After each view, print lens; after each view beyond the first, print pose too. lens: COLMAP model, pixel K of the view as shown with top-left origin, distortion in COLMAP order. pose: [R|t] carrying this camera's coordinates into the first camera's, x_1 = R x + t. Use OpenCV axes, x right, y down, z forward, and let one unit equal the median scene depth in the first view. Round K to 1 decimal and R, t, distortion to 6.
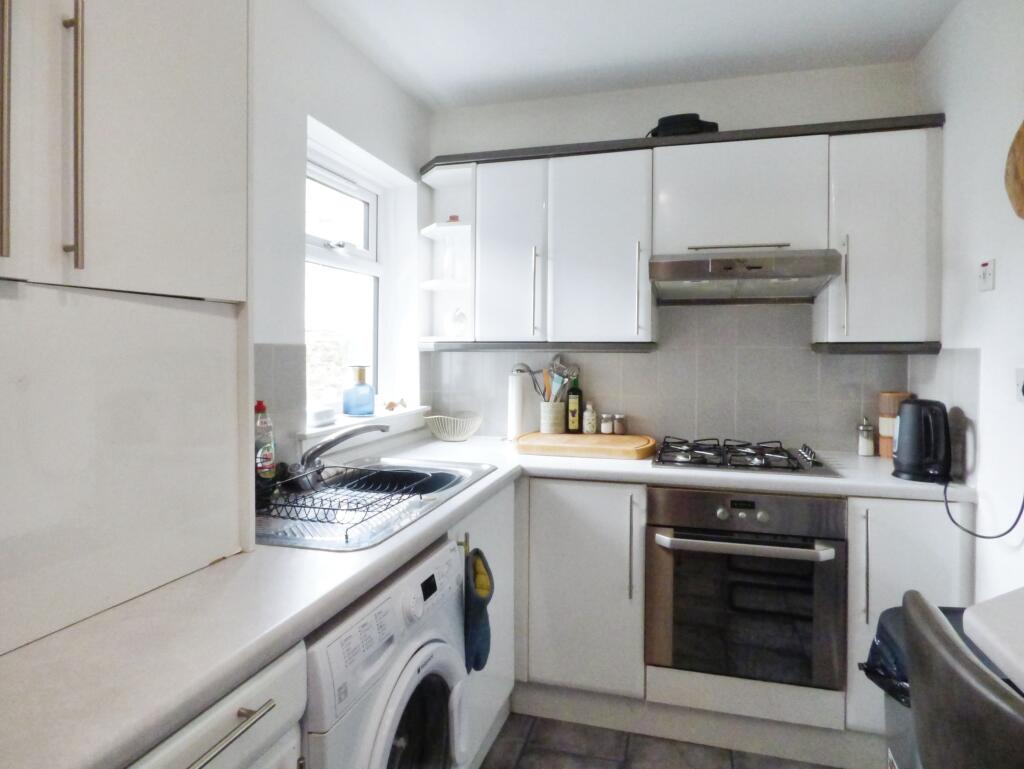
lens RADIAL K [[614.7, 0, 517.9], [0, 614.7, 364.6], [0, 0, 1]] dist [-0.028598, 0.012590]
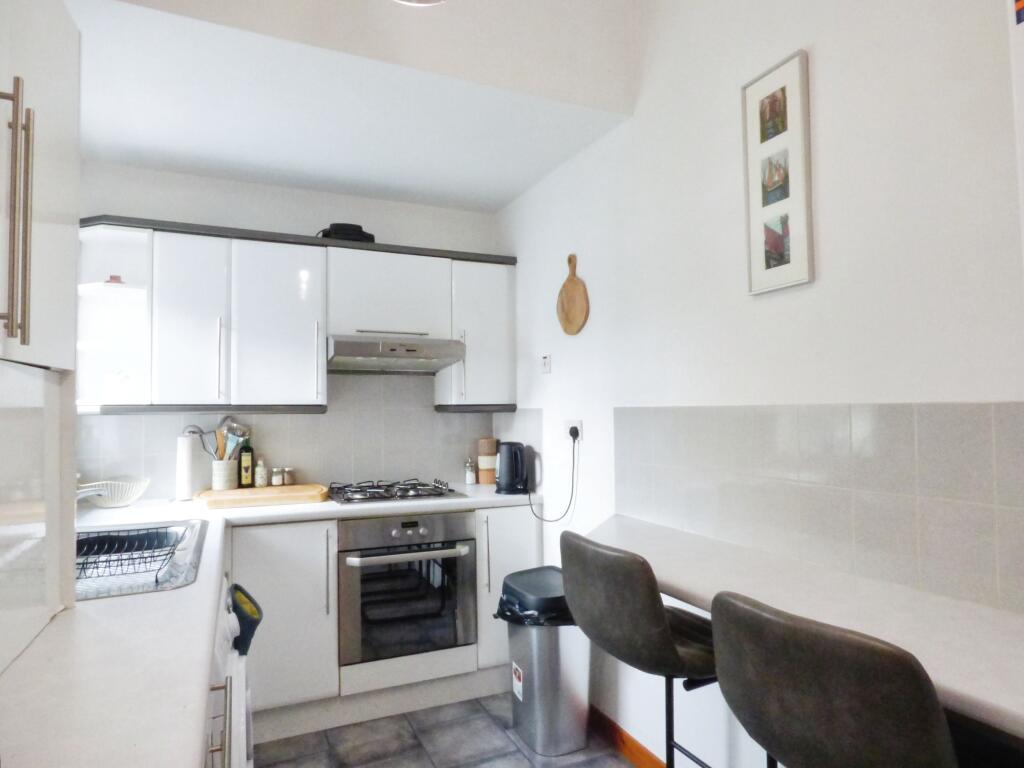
lens RADIAL K [[606.1, 0, 514.7], [0, 606.1, 397.1], [0, 0, 1]] dist [-0.040863, 0.002602]
pose [[0.759501, 0.006359, 0.650475, -0.283541], [0.023432, 0.999036, -0.037126, 0.001323], [-0.650084, 0.043440, 0.758620, -0.154191]]
